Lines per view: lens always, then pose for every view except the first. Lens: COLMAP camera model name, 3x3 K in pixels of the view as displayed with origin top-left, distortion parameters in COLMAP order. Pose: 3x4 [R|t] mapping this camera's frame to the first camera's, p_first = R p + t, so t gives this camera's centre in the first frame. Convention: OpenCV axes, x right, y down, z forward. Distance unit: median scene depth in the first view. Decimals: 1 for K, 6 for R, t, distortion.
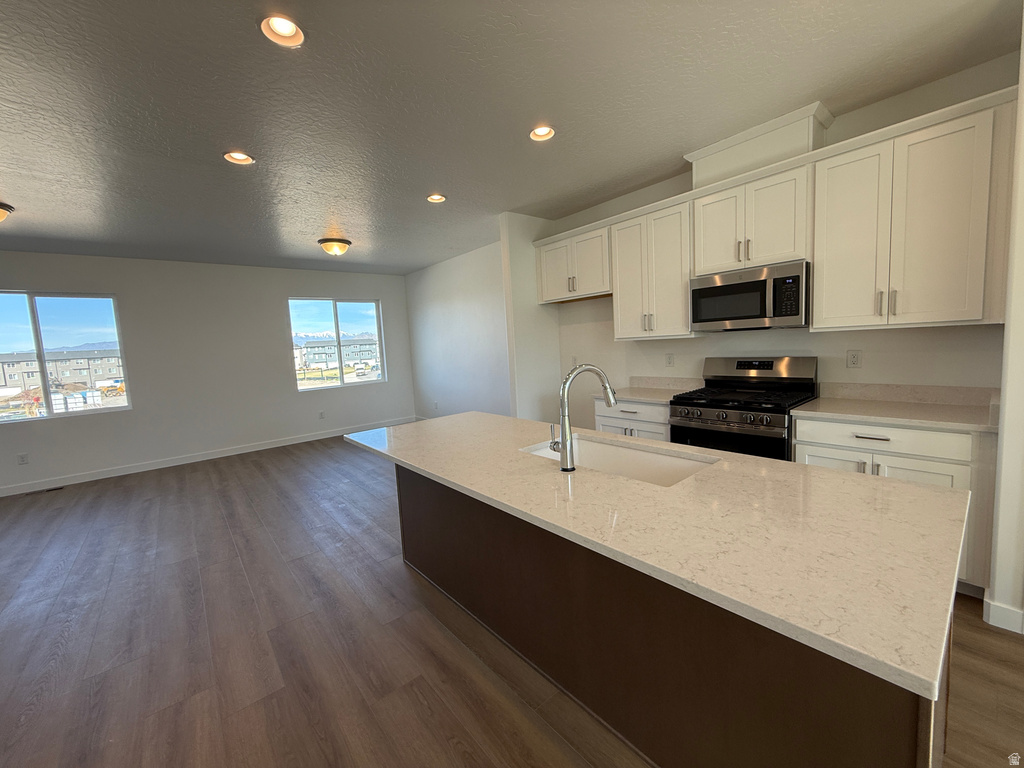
lens RADIAL K [[408.3, 0, 509.5], [0, 408.3, 381.9], [0, 0, 1]] dist [0.000109, 0.000065]
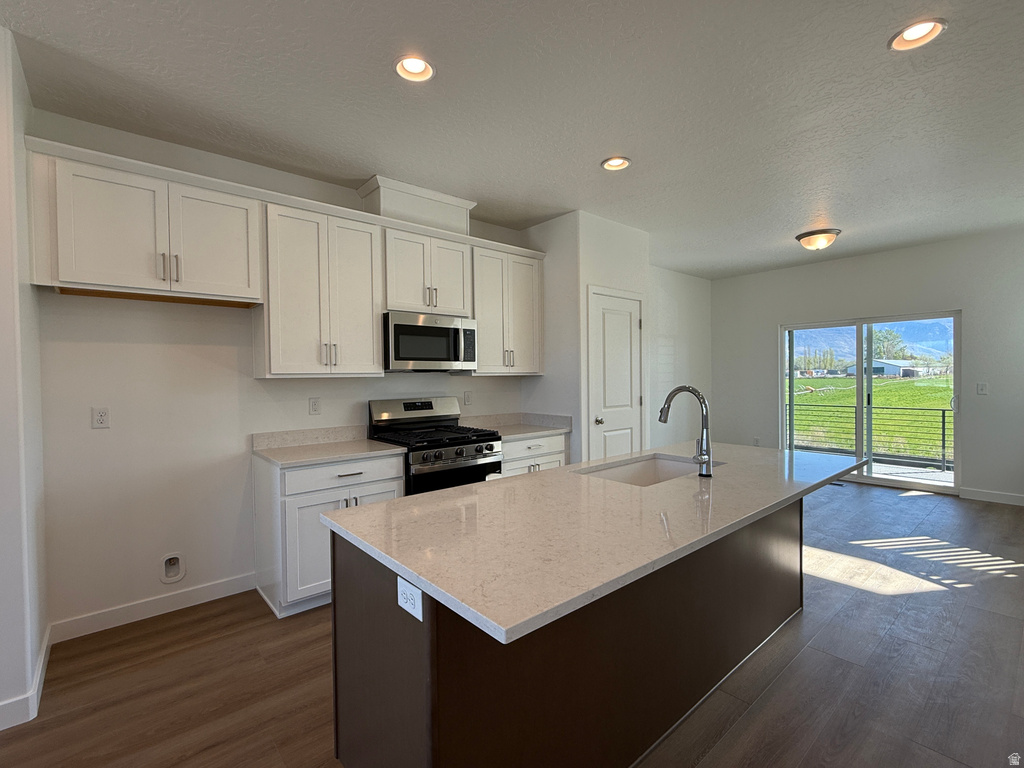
lens RADIAL K [[470.7, 0, 509.8], [0, 470.7, 384.2], [0, 0, 1]] dist [-0.003229, 0.000576]
pose [[-0.011172, 0.040170, 0.999130, -0.479129], [0.109209, 0.993265, -0.038713, -0.019577], [-0.993956, 0.108681, -0.015484, 0.626771]]
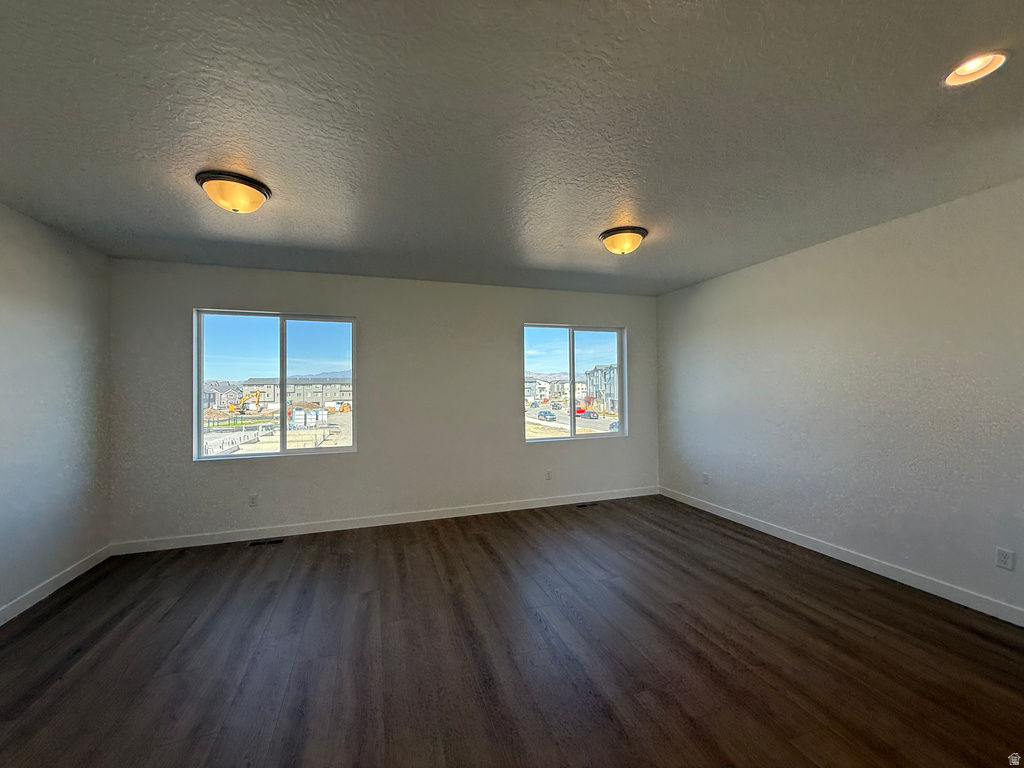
lens RADIAL K [[408.3, 0, 511.4], [0, 408.3, 384.7], [0, 0, 1]] dist [0.000109, 0.000065]
pose [[0.932062, 0.043845, -0.359635, -0.454830], [-0.076700, 0.994030, -0.077595, -0.039753], [0.354086, 0.099907, 0.929861, 0.437754]]
